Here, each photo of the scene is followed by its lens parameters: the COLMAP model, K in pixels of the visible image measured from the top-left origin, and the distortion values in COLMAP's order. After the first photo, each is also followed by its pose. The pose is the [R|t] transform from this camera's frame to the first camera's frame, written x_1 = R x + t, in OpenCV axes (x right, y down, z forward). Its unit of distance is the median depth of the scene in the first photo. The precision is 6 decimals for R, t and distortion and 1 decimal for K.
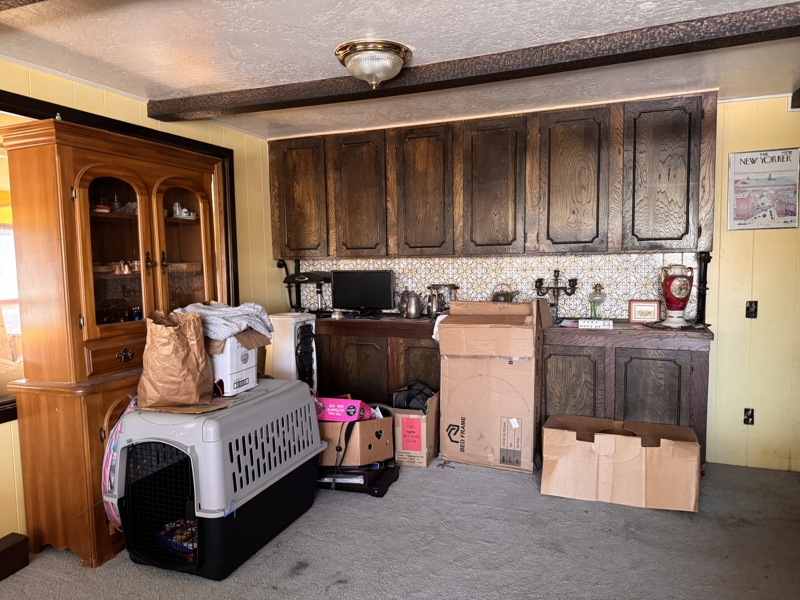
lens RADIAL K [[565.7, 0, 398.9], [0, 565.7, 298.1], [0, 0, 1]] dist [-0.005048, -0.009461]
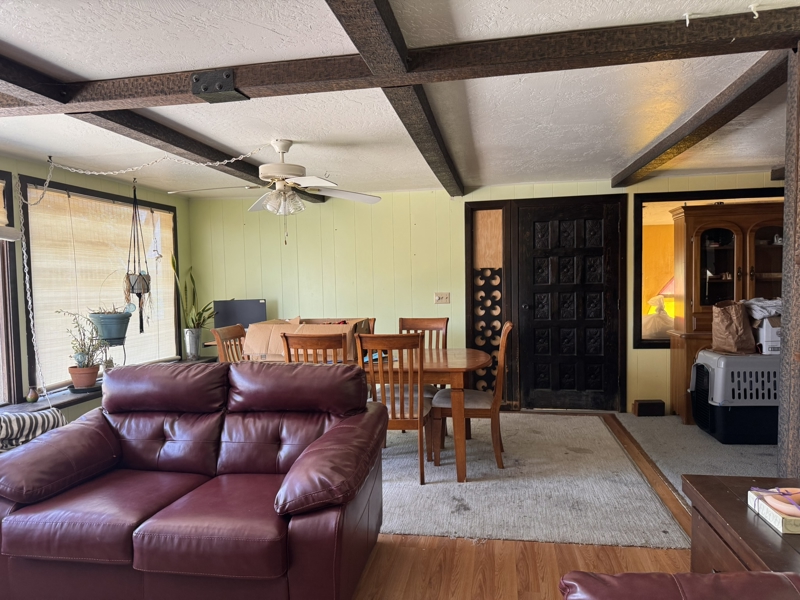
lens RADIAL K [[565.7, 0, 400.2], [0, 565.7, 301.4], [0, 0, 1]] dist [-0.005048, -0.009461]
pose [[0.198186, 0.052761, -0.978743, 1.183484], [-0.047480, 0.997895, 0.044179, -0.003945], [0.979014, 0.037715, 0.200274, -0.412636]]
